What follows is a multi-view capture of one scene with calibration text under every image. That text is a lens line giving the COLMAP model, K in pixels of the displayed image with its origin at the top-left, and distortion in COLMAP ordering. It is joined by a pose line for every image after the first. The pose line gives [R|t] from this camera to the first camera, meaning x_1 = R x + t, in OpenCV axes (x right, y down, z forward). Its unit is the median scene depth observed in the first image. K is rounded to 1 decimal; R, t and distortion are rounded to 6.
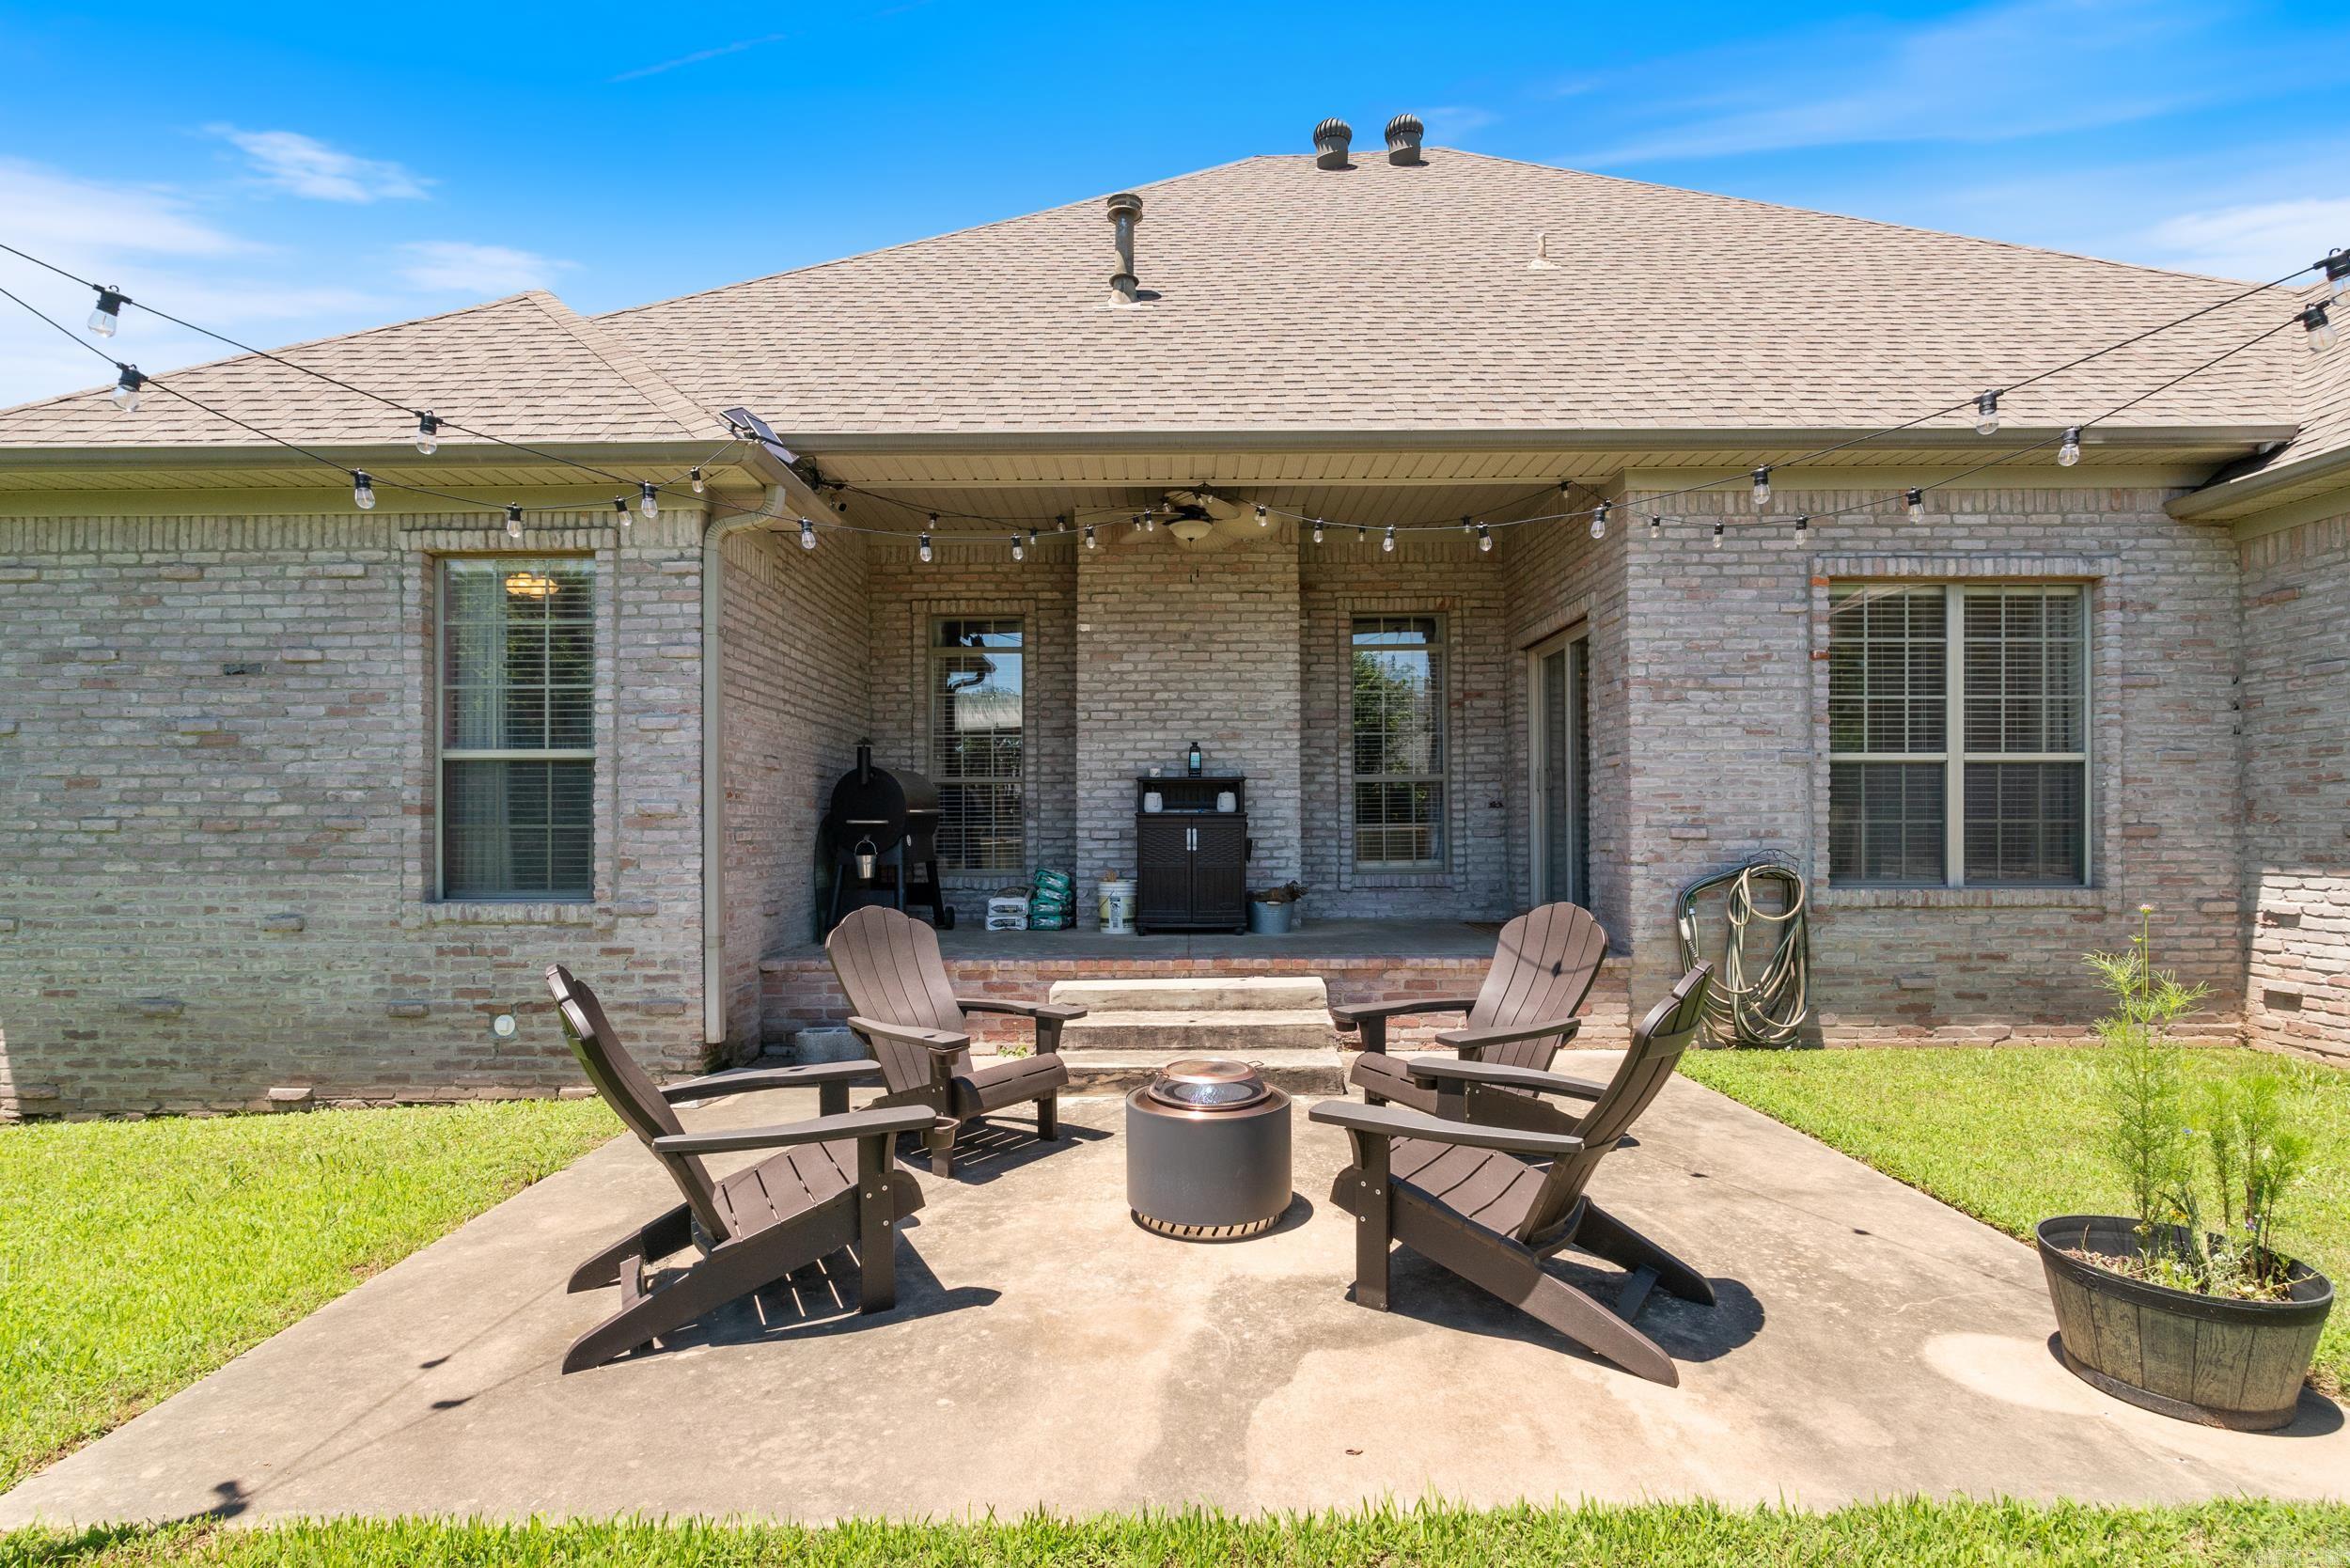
lens RADIAL K [[1100.8, 0, 1172.8], [0, 1100.8, 801.9], [0, 0, 1]] dist [-0.011544, 0.002131]
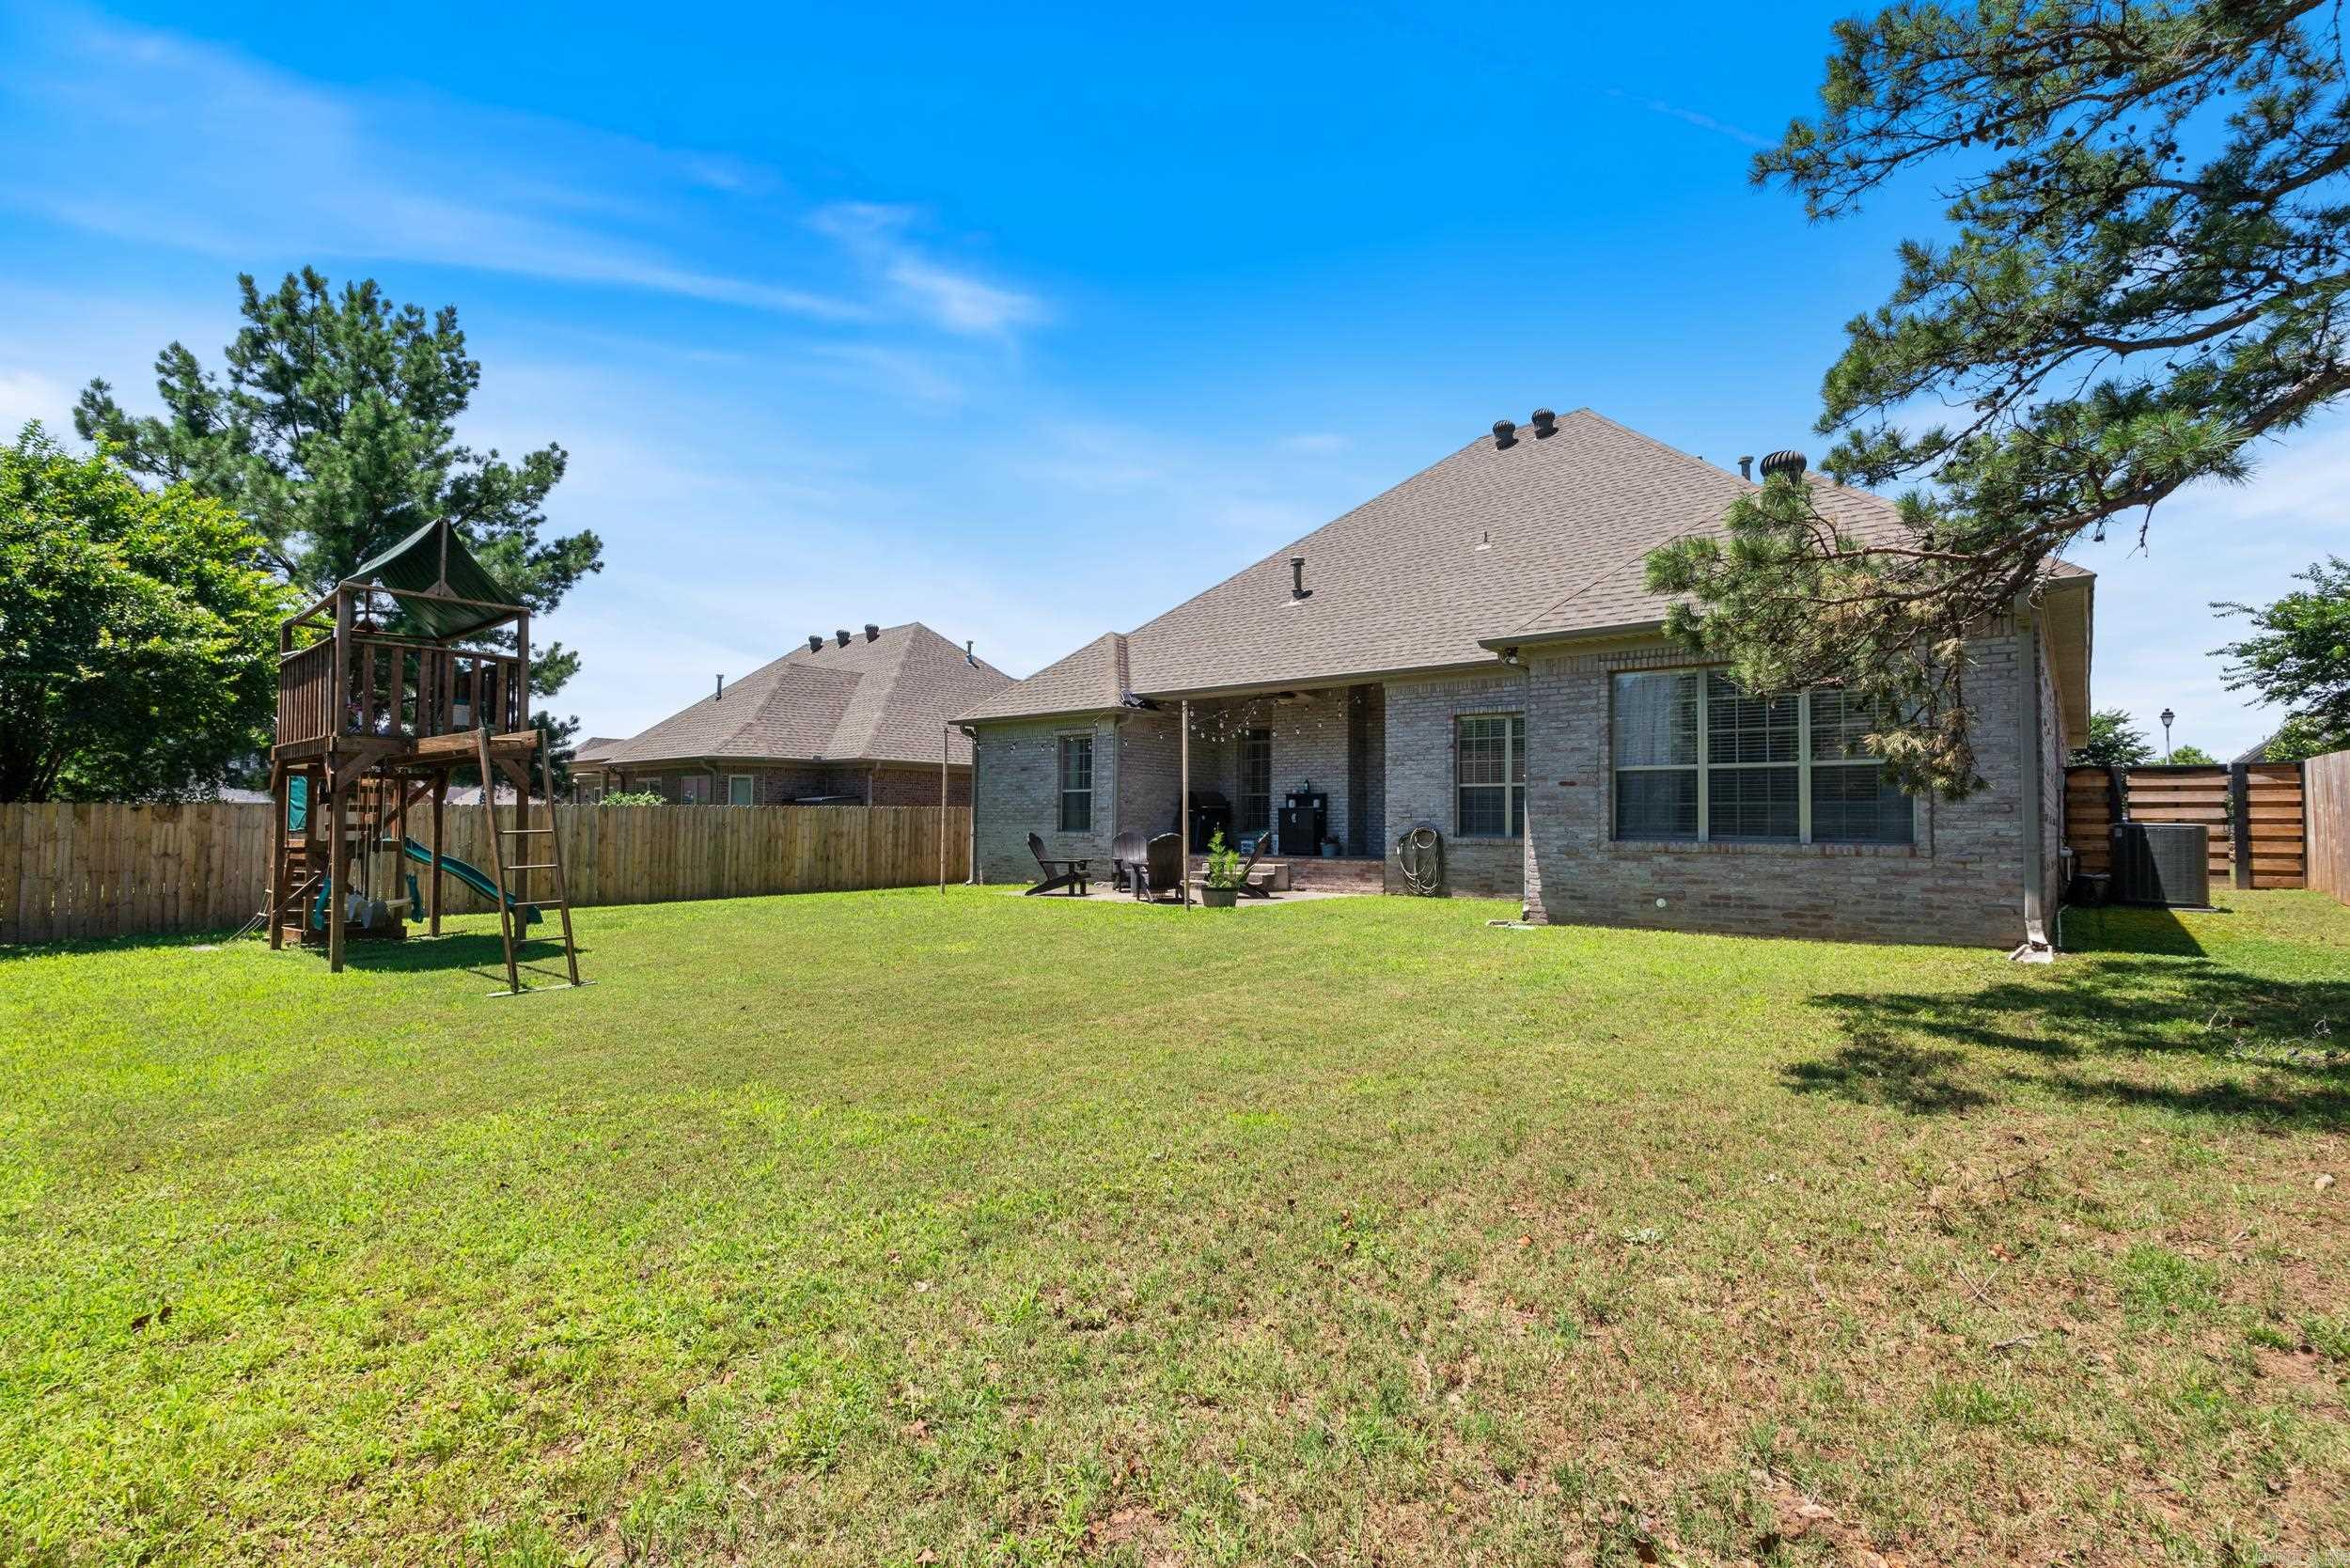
lens RADIAL K [[1100.8, 0, 1174.6], [0, 1100.8, 781.8], [0, 0, 1]] dist [-0.011544, 0.002131]
pose [[0.762601, -0.012008, -0.646758, 1.448126], [-0.000733, 0.999811, -0.019427, -0.000130], [0.646869, 0.015289, 0.762448, -1.138034]]
